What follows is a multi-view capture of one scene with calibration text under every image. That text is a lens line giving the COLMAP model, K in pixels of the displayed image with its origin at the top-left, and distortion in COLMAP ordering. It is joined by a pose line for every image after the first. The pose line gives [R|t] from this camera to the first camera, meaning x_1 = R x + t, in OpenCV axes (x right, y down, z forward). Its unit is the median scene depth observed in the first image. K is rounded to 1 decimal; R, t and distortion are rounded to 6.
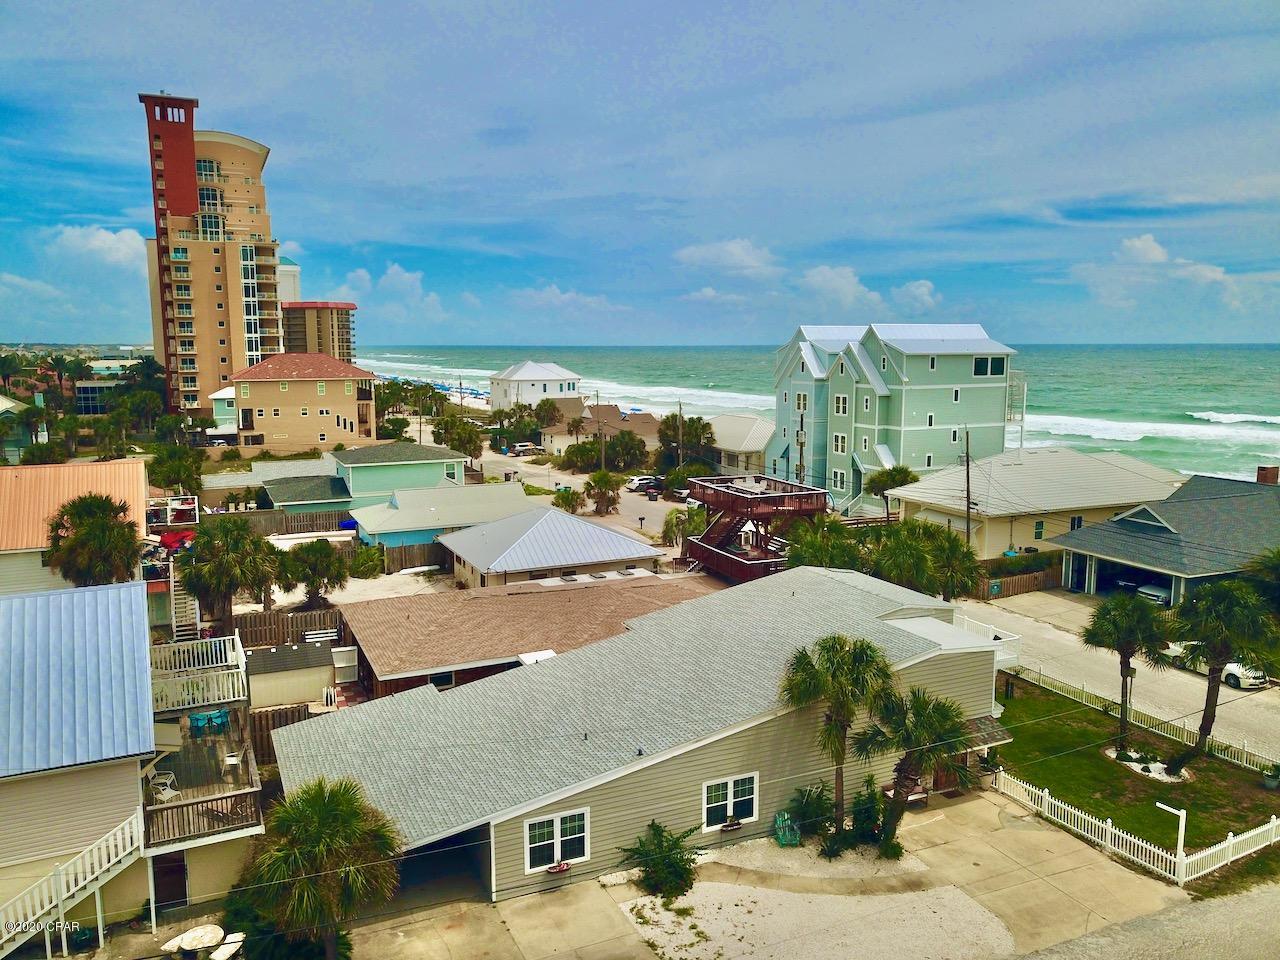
lens RADIAL K [[983.6, 0, 640.0], [0, 983.6, 480.0], [0, 0, 1]] dist [-0.008107, -0.000357]
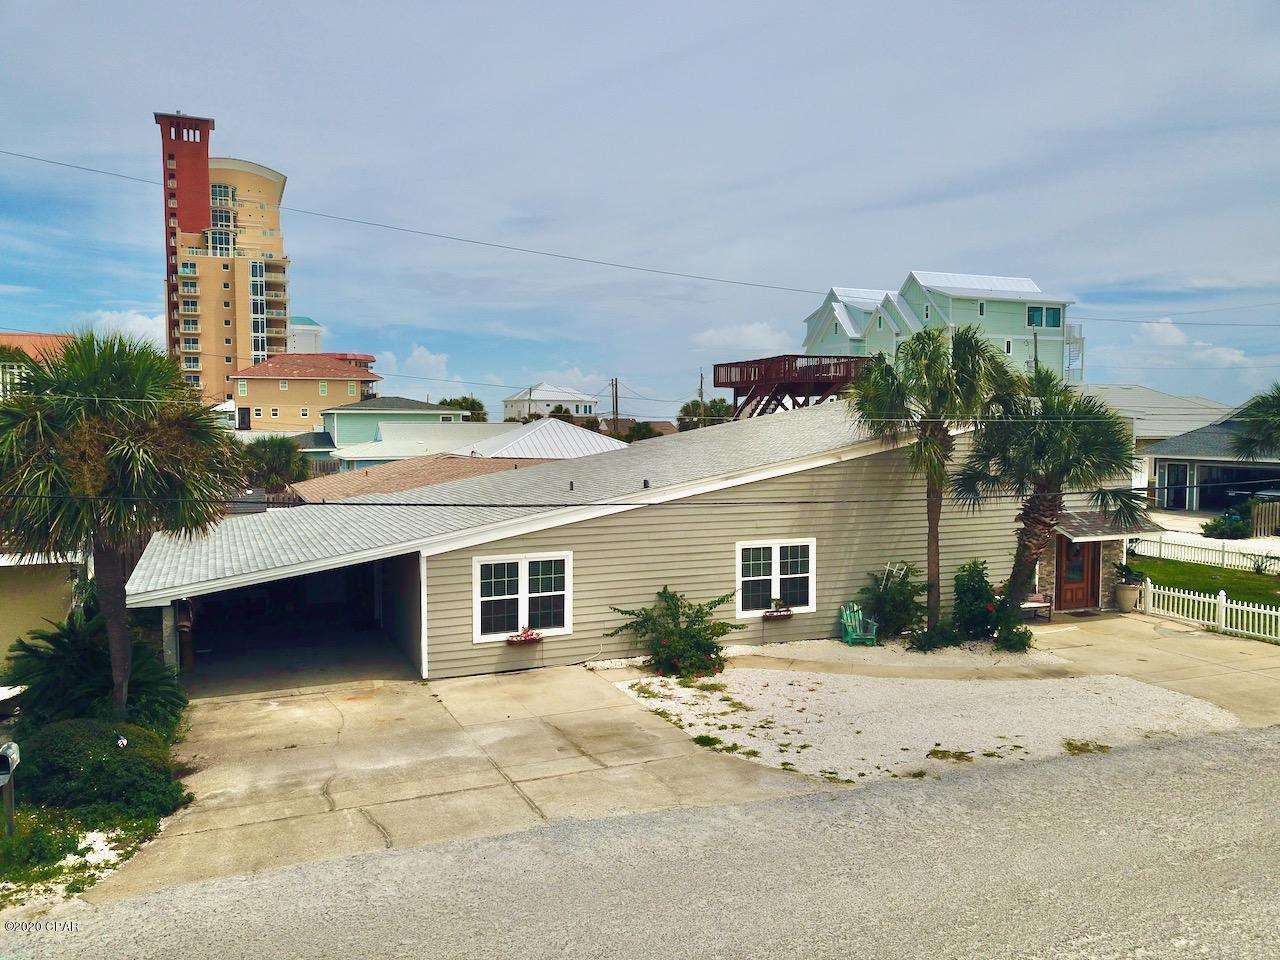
lens RADIAL K [[979.0, 0, 640.0], [0, 979.0, 480.0], [0, 0, 1]] dist [0.008380, -0.007149]
pose [[0.999769, 0.003509, -0.021207, 0.009511], [-0.005329, 0.996246, -0.086397, 0.317783], [0.020824, 0.086490, 0.996035, 0.297747]]
